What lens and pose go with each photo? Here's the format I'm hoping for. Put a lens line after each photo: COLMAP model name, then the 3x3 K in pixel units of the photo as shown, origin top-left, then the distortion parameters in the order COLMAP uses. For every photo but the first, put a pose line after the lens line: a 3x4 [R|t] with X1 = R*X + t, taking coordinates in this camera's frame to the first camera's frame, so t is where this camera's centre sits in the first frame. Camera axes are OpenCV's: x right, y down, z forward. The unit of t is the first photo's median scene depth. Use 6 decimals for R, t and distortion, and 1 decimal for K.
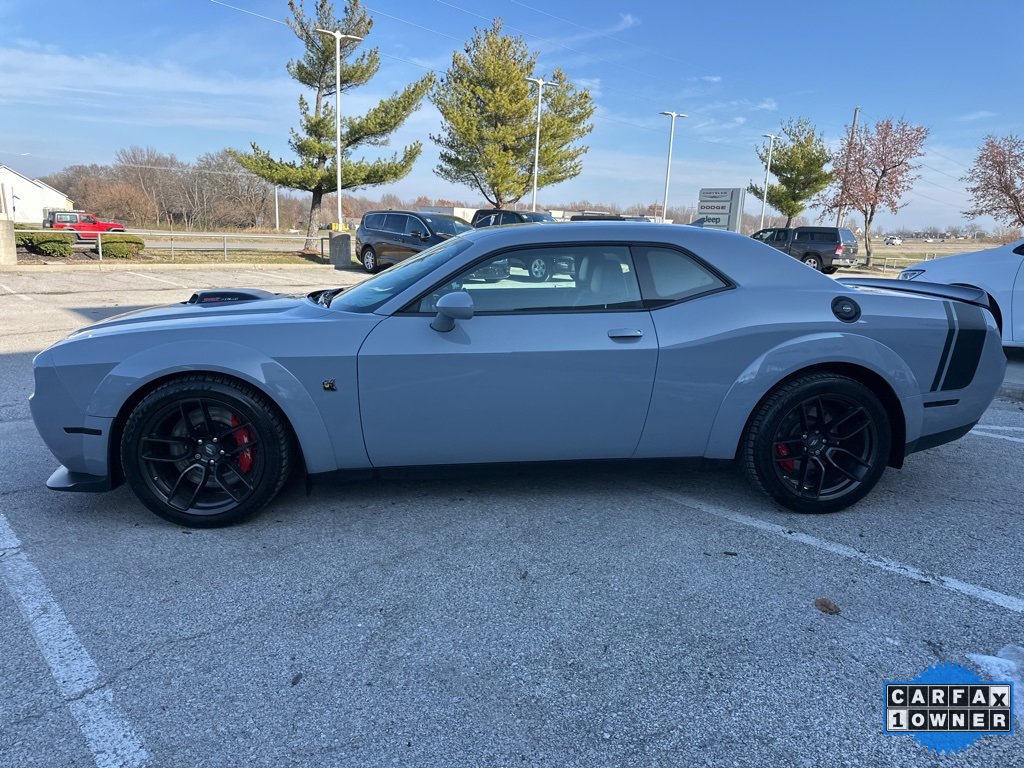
lens RADIAL K [[725.4, 0, 513.1], [0, 725.4, 377.9], [0, 0, 1]] dist [0.036482, -0.044691]
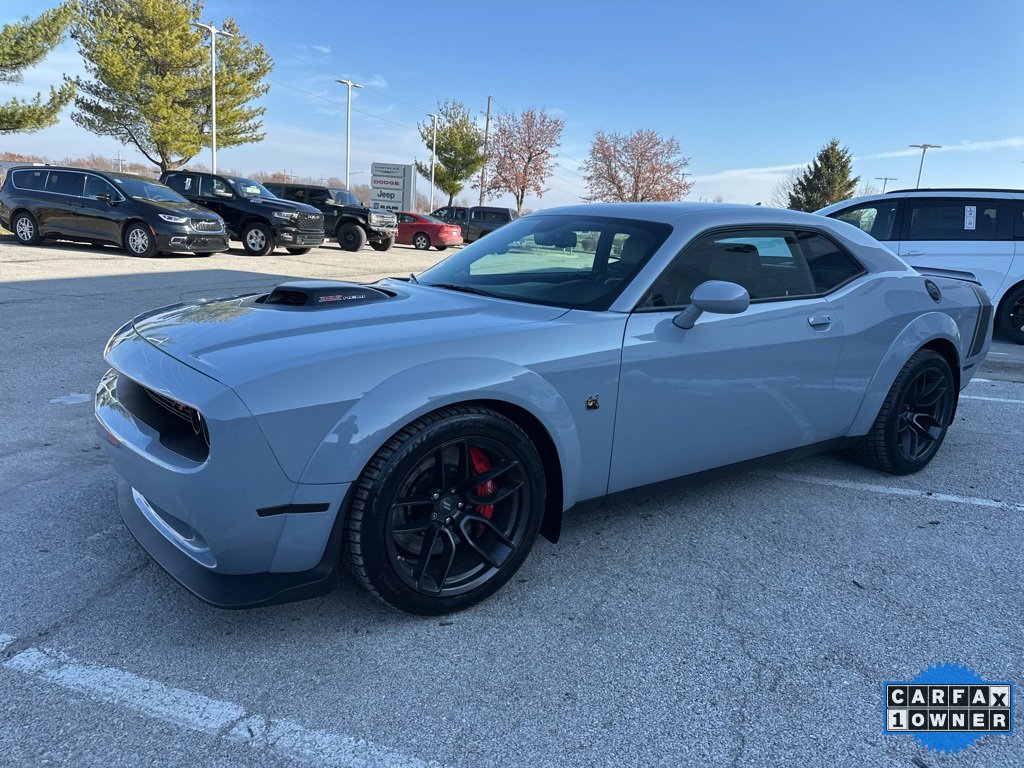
lens RADIAL K [[721.7, 0, 516.3], [0, 721.7, 381.0], [0, 0, 1]] dist [0.050954, -0.061313]
pose [[0.876604, -0.081654, 0.474234, -0.103540], [0.062714, 0.996479, 0.055651, -0.009325], [-0.477108, -0.019043, 0.878638, 0.049588]]
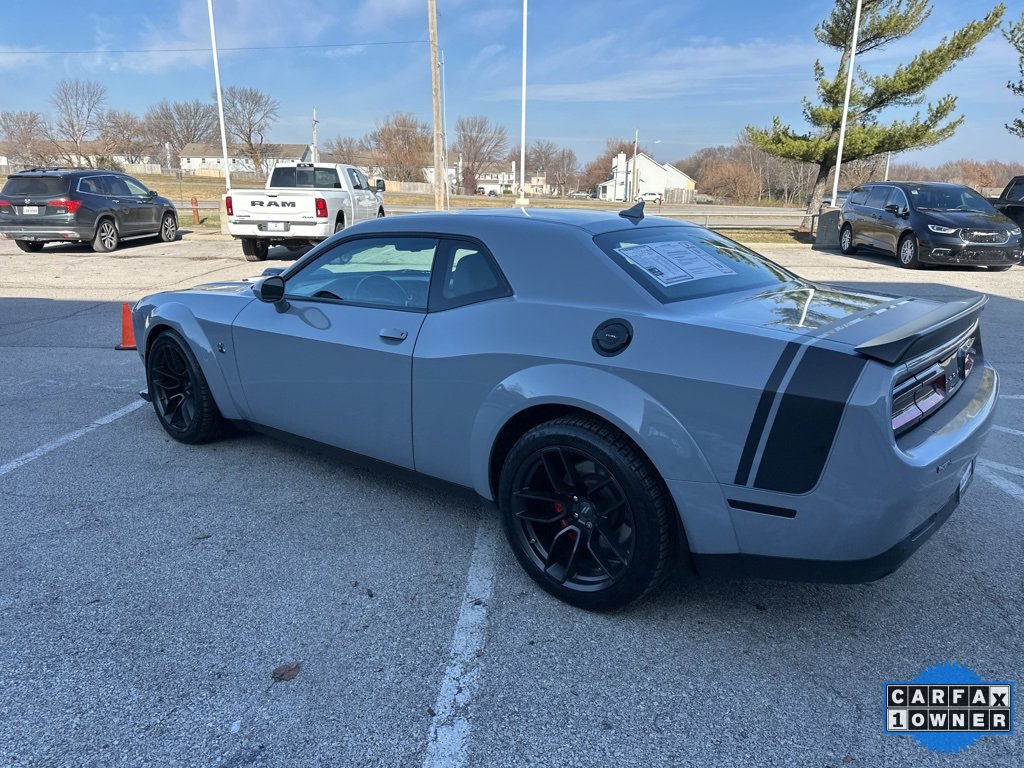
lens RADIAL K [[725.4, 0, 504.6], [0, 725.4, 390.0], [0, 0, 1]] dist [0.036482, -0.044691]
pose [[0.697214, 0.164607, -0.697708, 0.138959], [-0.131211, 0.986141, 0.101538, -0.015801], [0.704753, 0.020753, 0.709150, 0.068485]]
